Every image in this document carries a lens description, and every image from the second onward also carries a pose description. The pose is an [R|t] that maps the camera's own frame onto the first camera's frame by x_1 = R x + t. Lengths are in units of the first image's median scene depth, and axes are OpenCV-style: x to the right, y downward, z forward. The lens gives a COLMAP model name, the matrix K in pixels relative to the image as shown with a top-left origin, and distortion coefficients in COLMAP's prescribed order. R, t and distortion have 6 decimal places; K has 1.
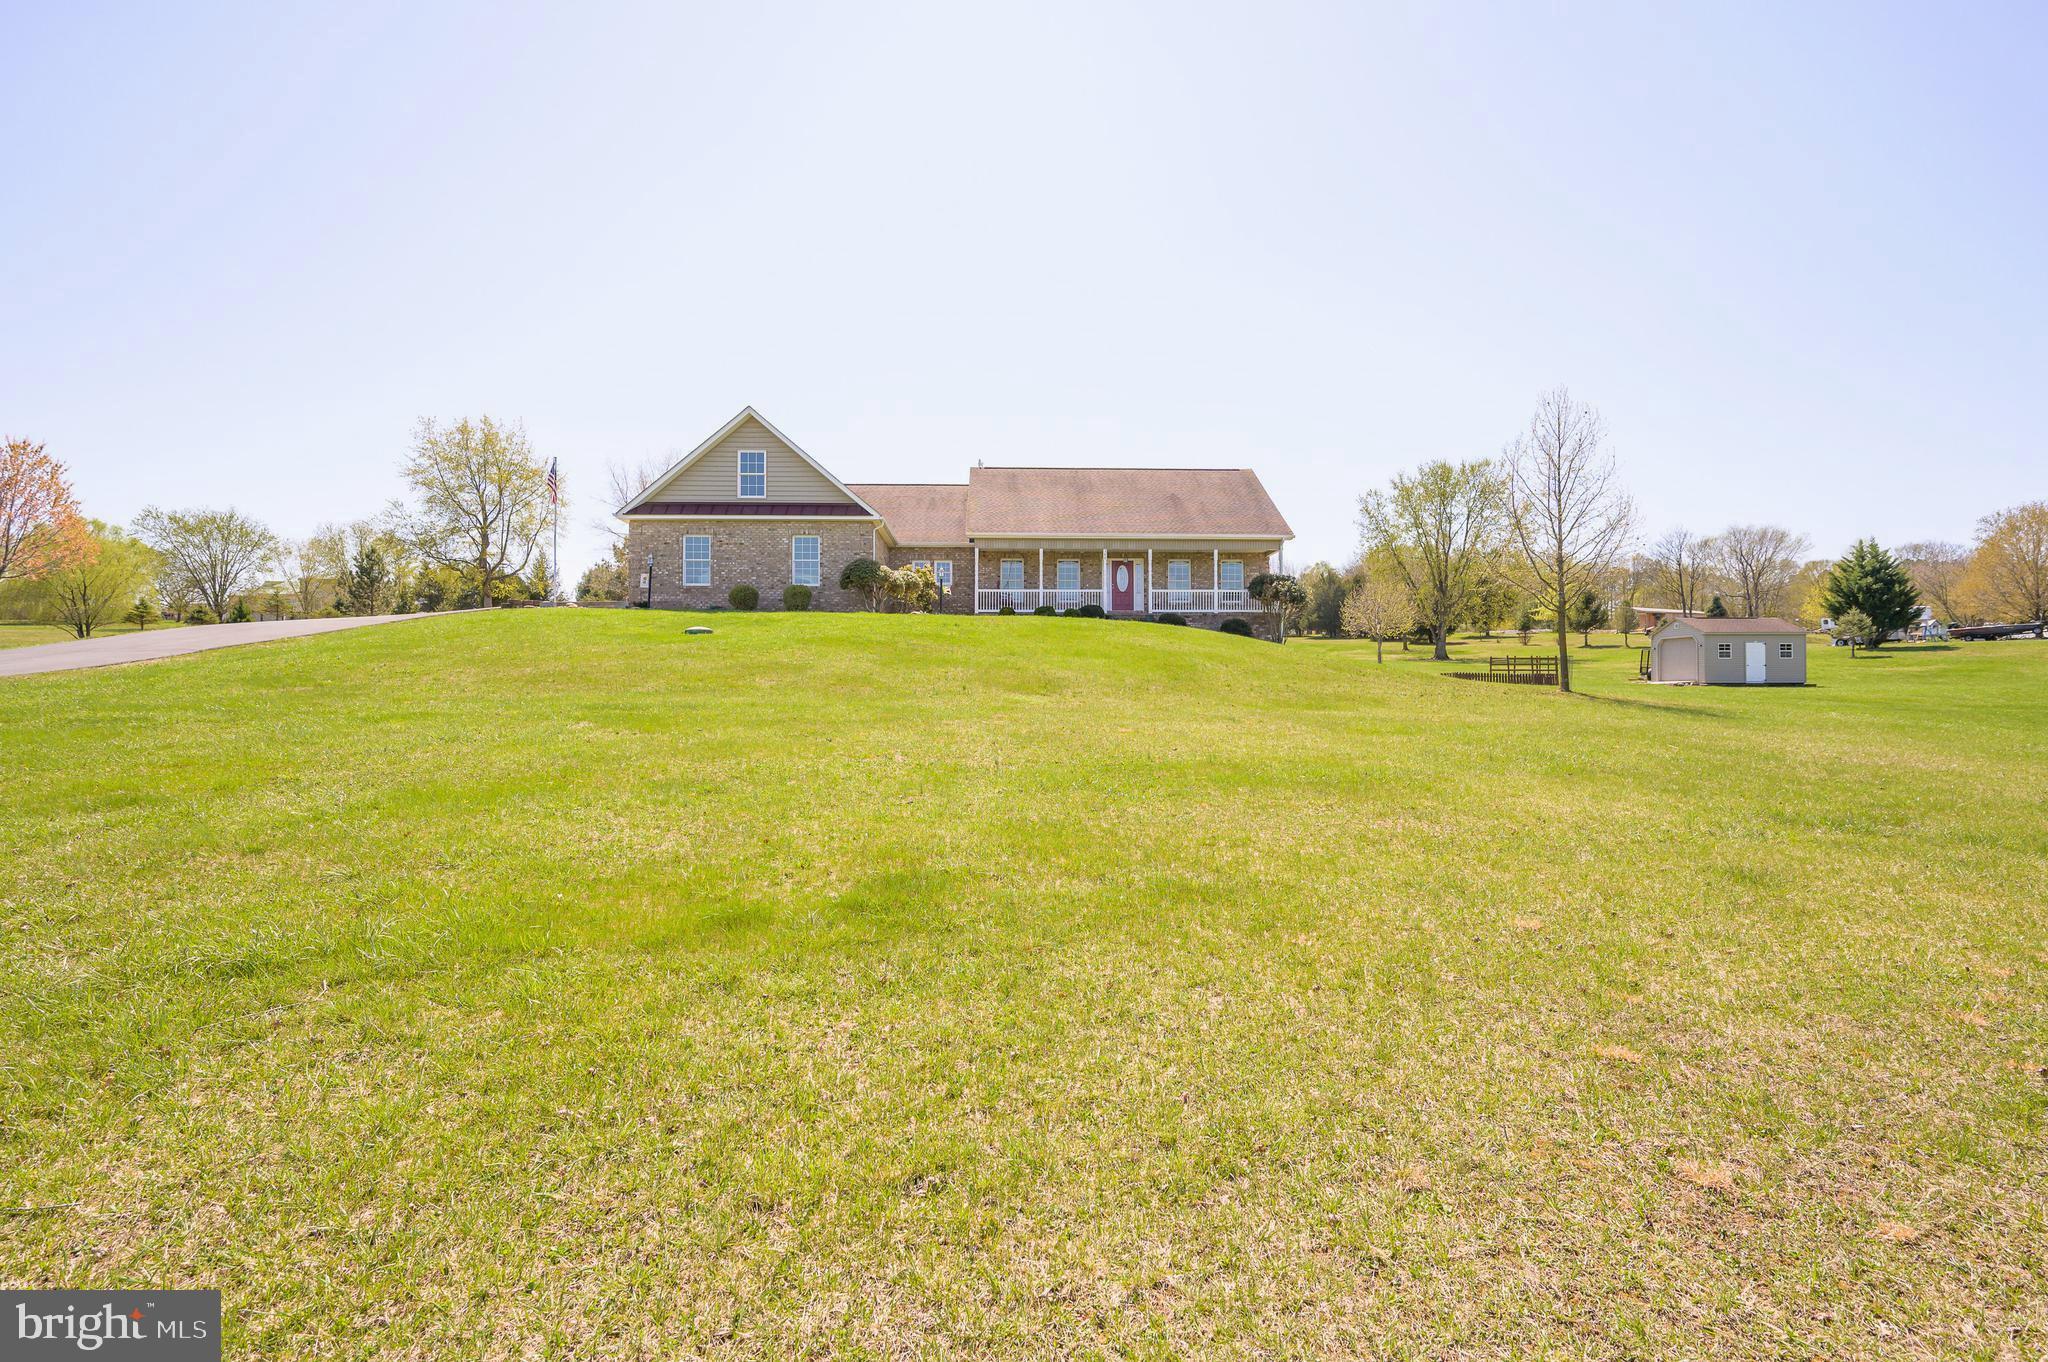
lens RADIAL K [[995.7, 0, 1019.7], [0, 995.7, 686.9], [0, 0, 1]] dist [-0.002631, -0.000005]
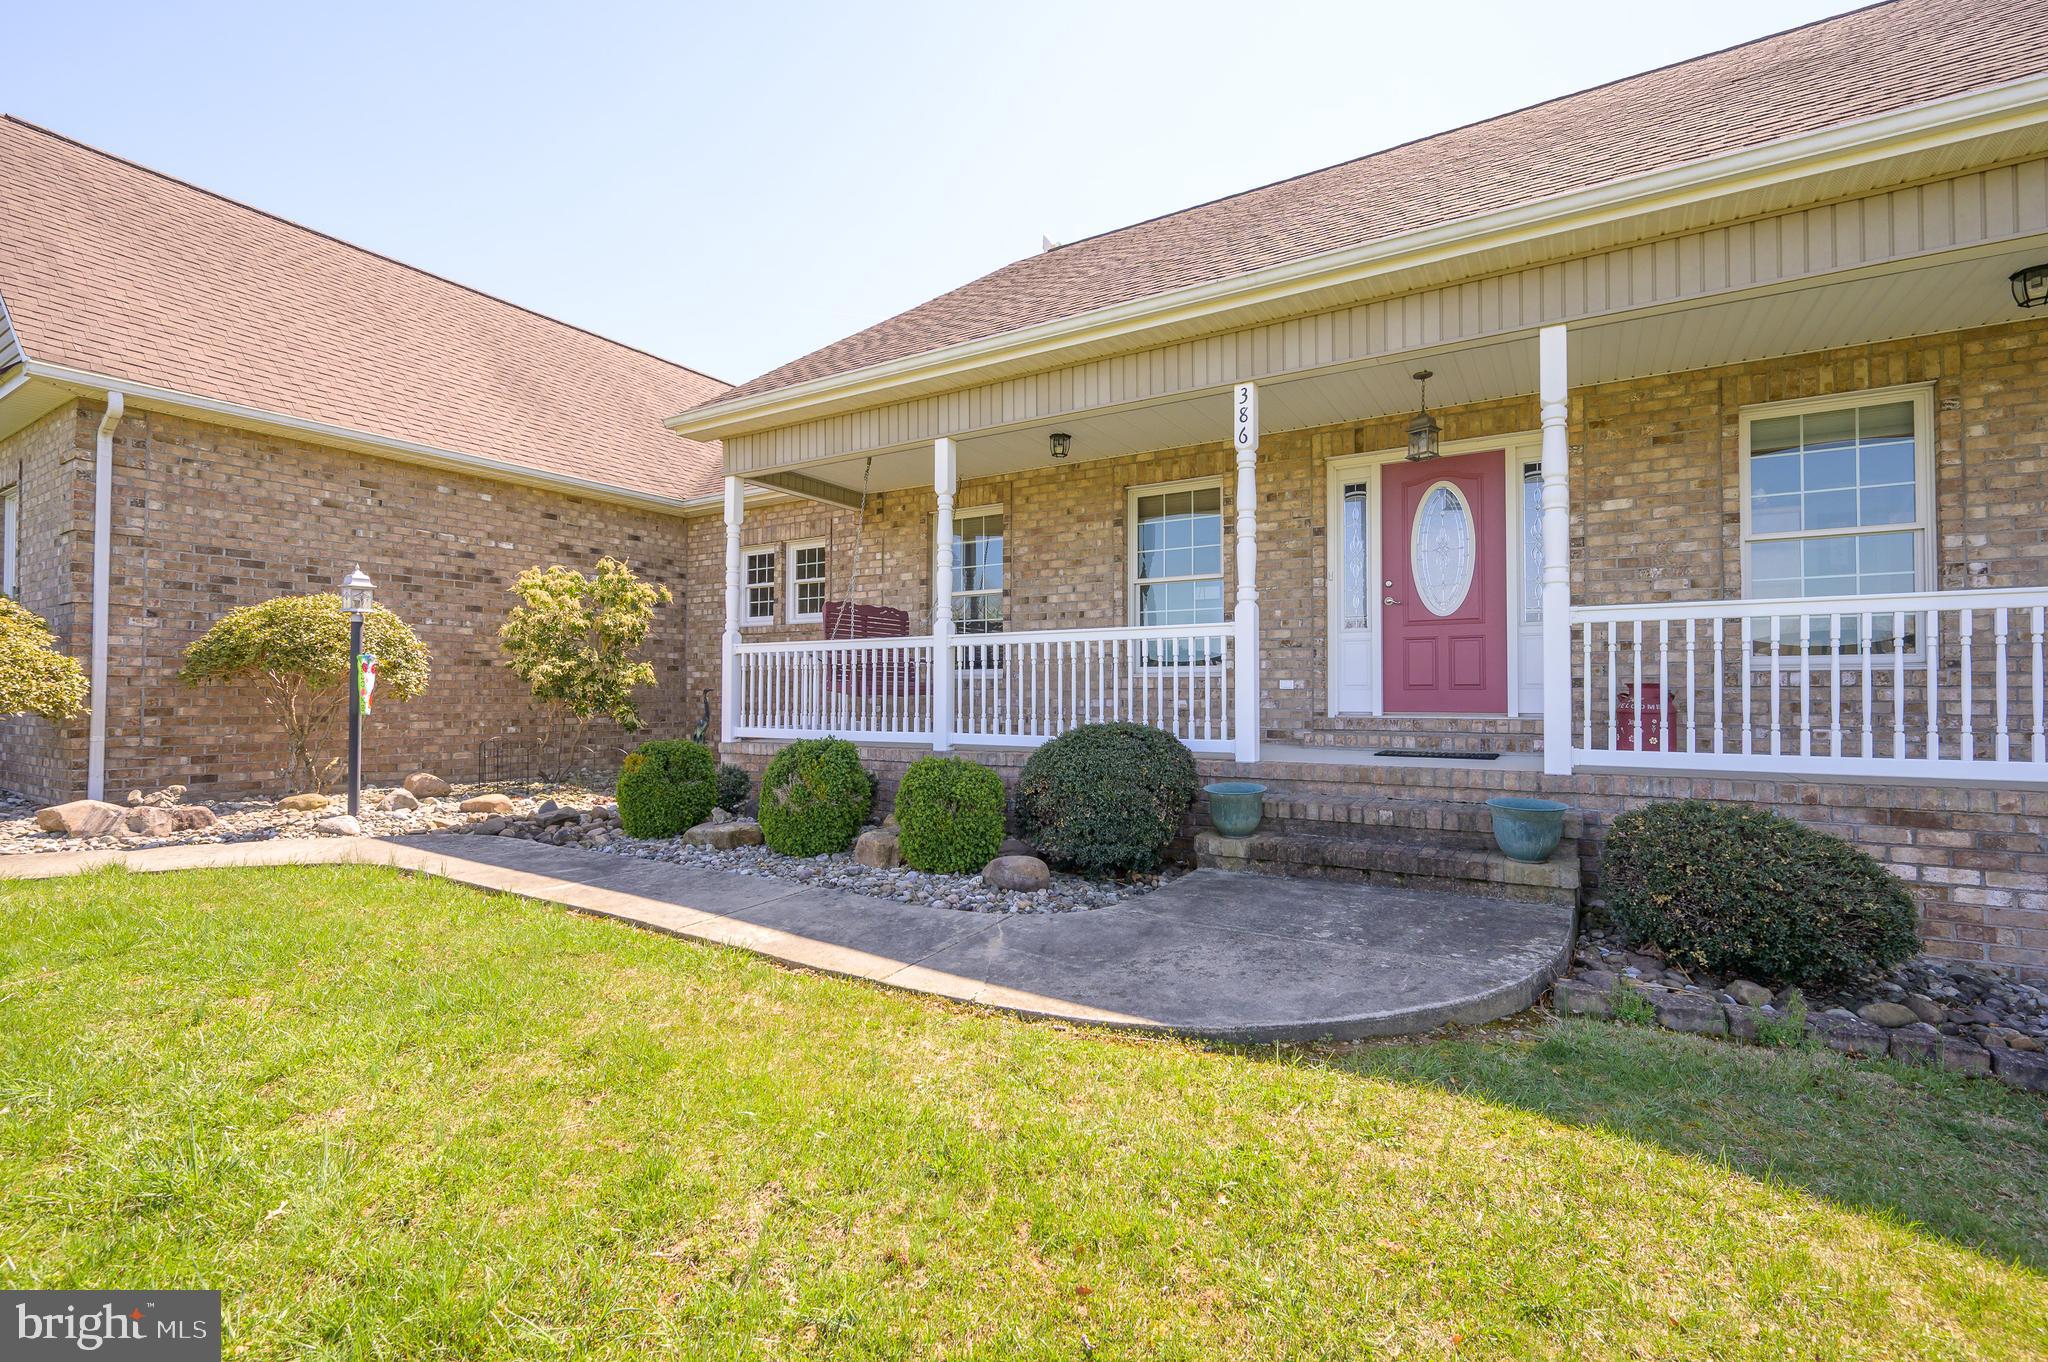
lens RADIAL K [[908.1, 0, 1023.9], [0, 908.1, 676.2], [0, 0, 1]] dist [-0.001963, 0.000487]
pose [[0.824245, -0.002471, -0.566228, 0.141256], [0.001305, 0.999996, -0.002465, -0.086917], [0.566232, 0.001292, 0.824245, 0.826851]]
